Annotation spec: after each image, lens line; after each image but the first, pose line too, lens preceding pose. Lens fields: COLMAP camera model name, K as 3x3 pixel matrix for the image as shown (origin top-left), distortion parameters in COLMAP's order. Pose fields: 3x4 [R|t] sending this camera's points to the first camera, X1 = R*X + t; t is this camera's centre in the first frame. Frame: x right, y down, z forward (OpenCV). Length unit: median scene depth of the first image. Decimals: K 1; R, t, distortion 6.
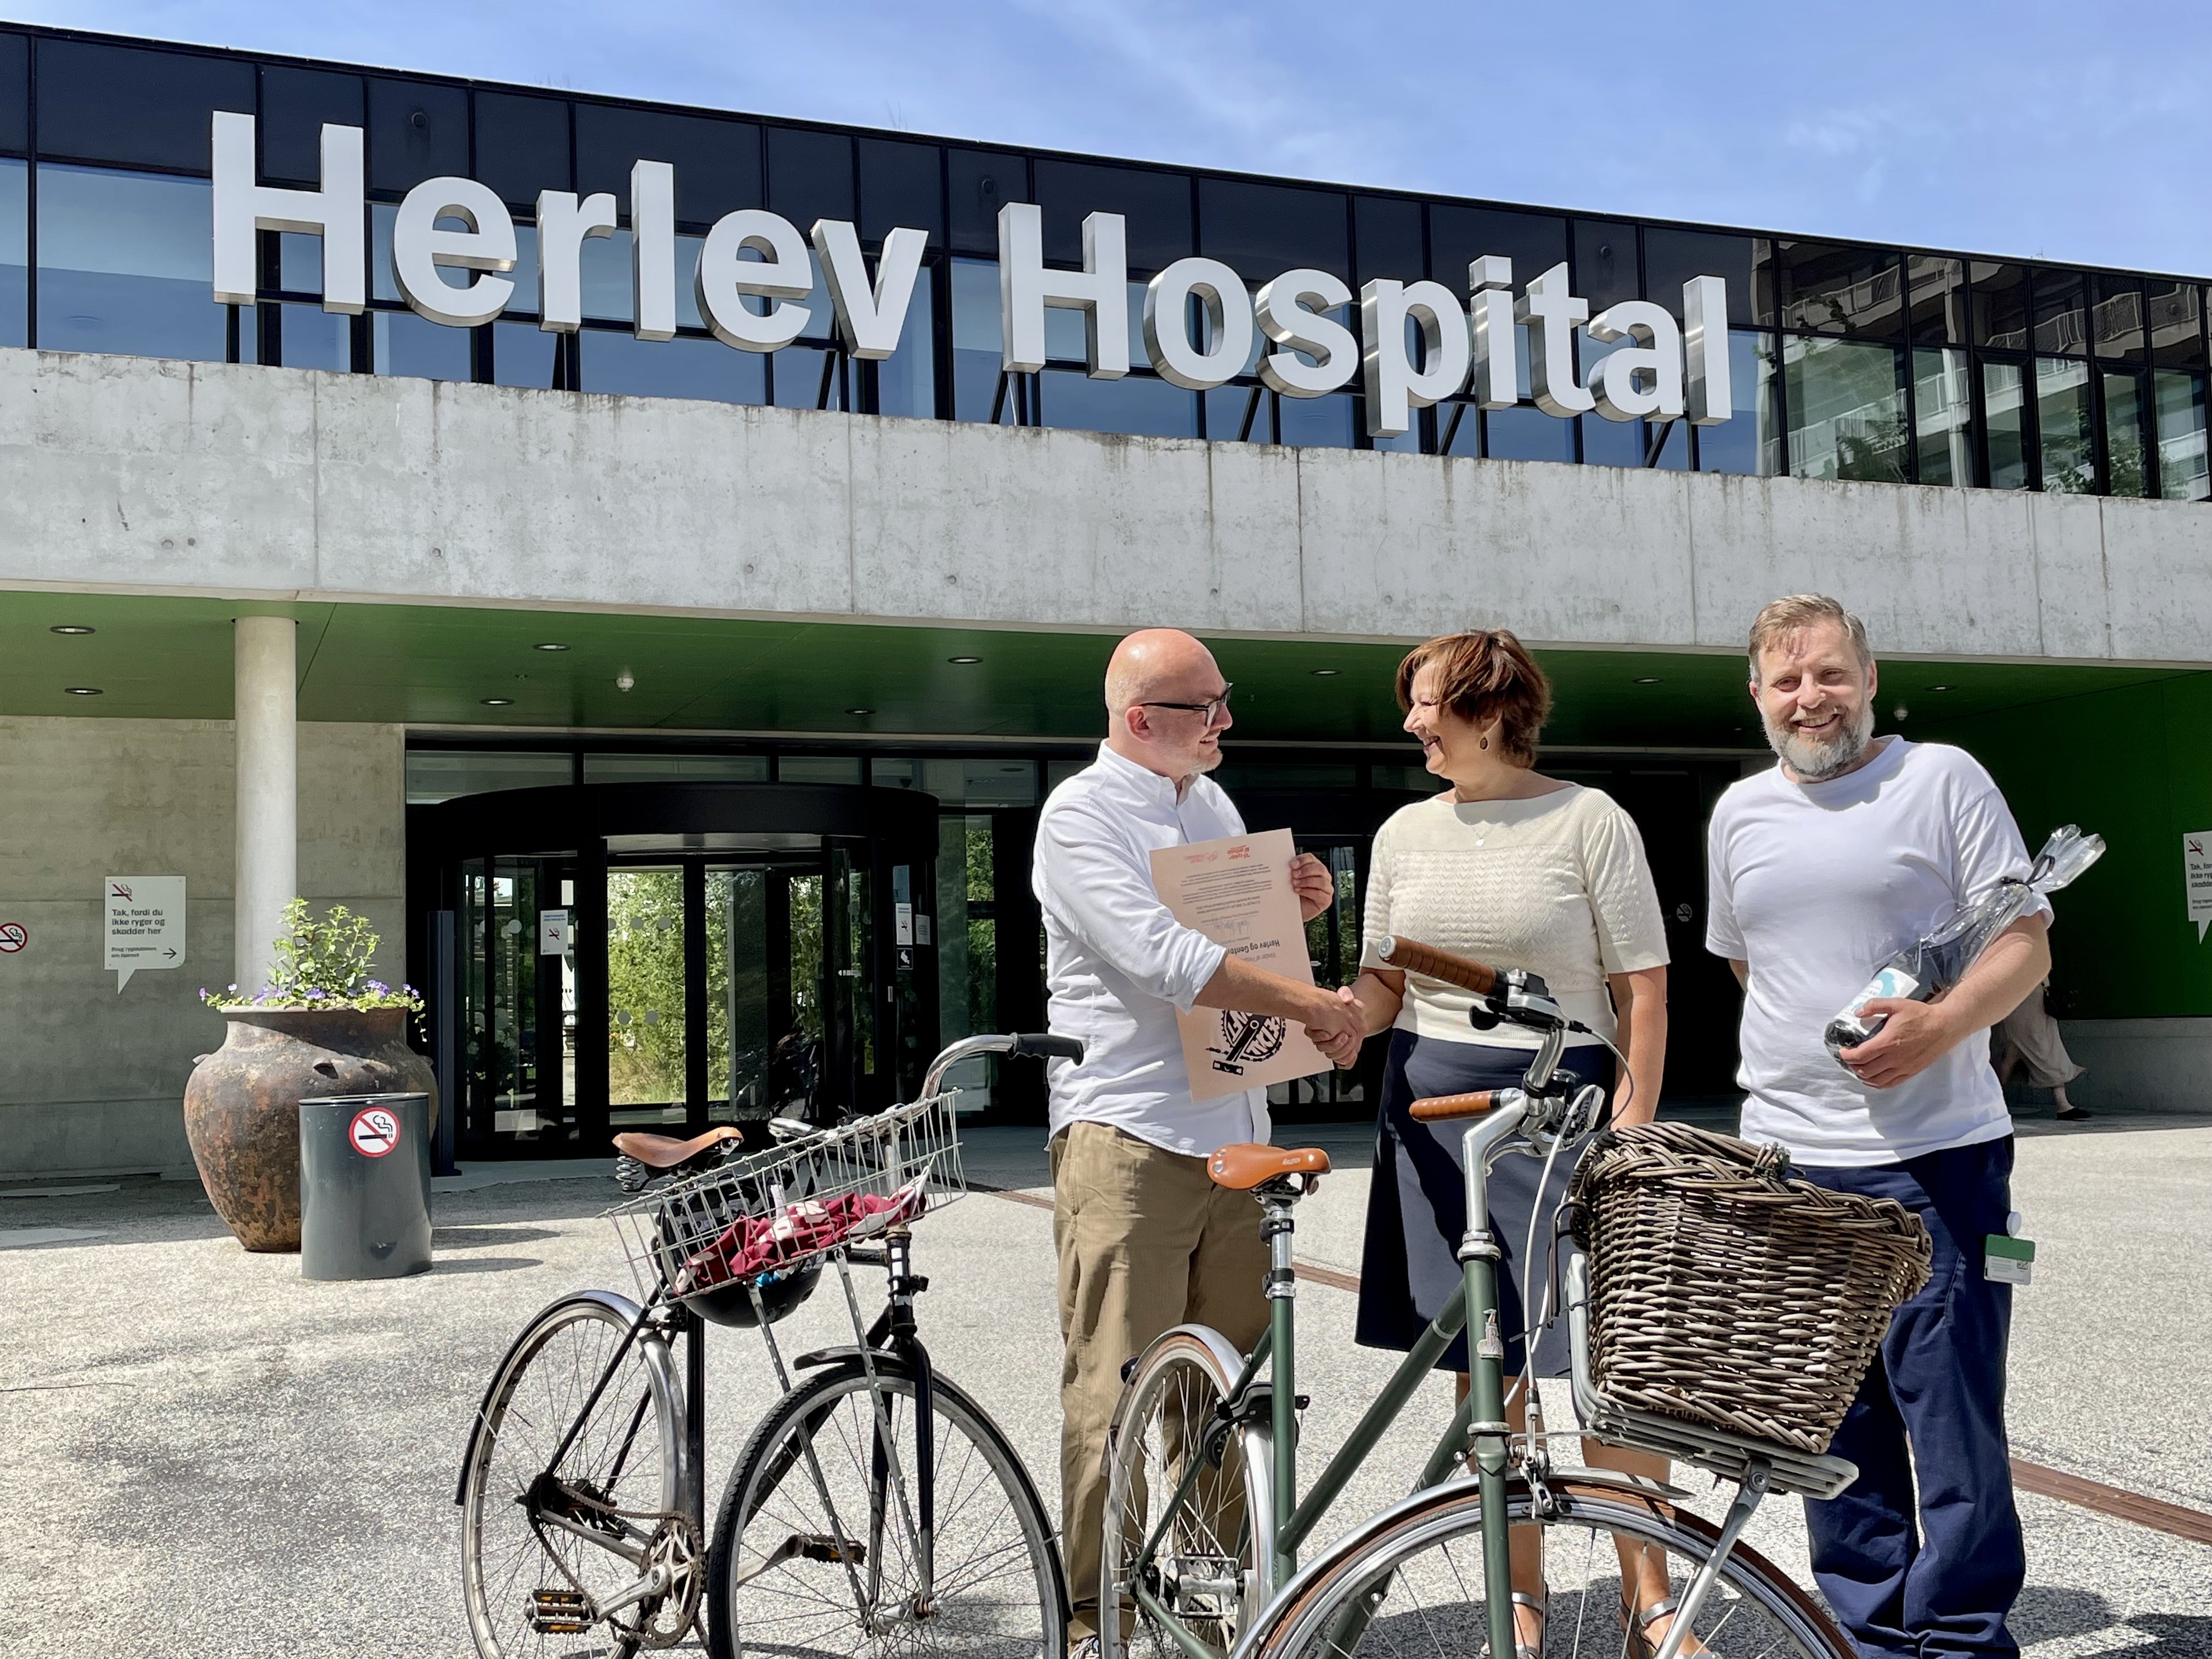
lens RADIAL K [[2377.2, 0, 1111.6], [0, 2377.2, 840.4], [0, 0, 1]] dist [0.056386, 0.000000]
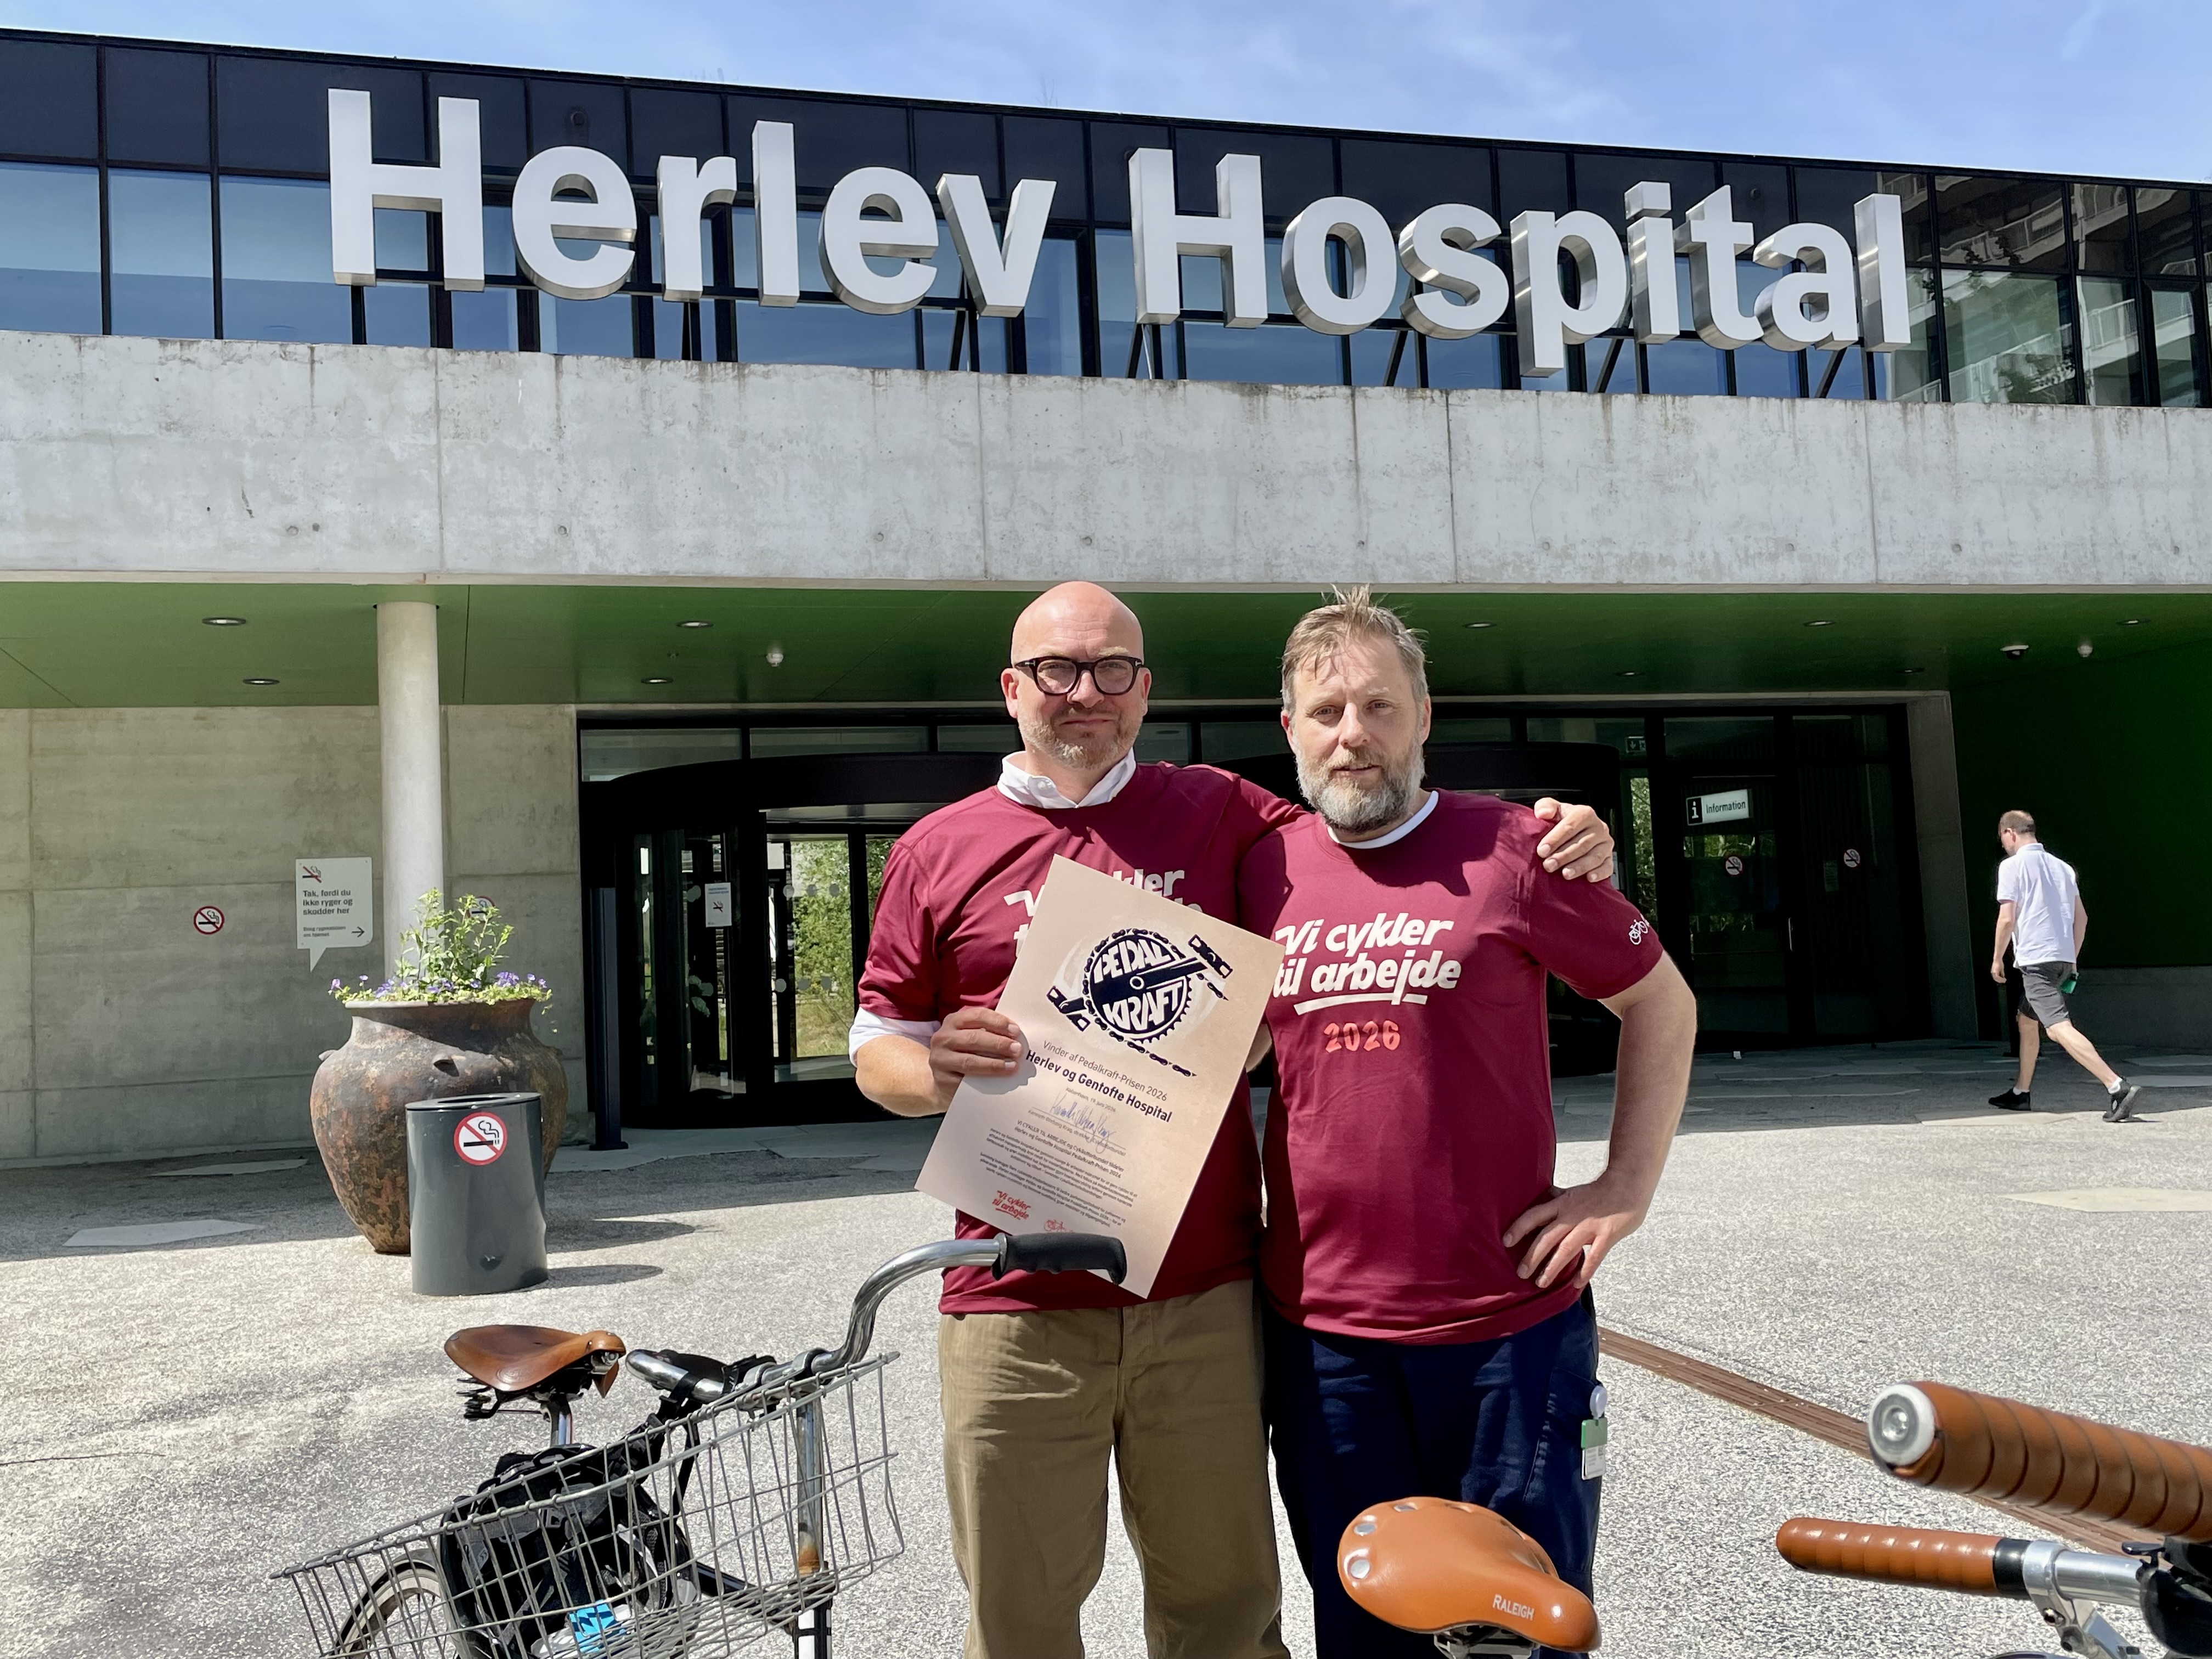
lens RADIAL K [[2112.2, 0, 1085.4], [0, 2112.2, 806.6], [0, 0, 1]] dist [0.065547, 0.000000]
pose [[0.995543, -0.023278, -0.091387, 0.007904], [0.023948, 0.999694, 0.006240, -0.006759], [0.091213, -0.008401, 0.995796, 0.138864]]
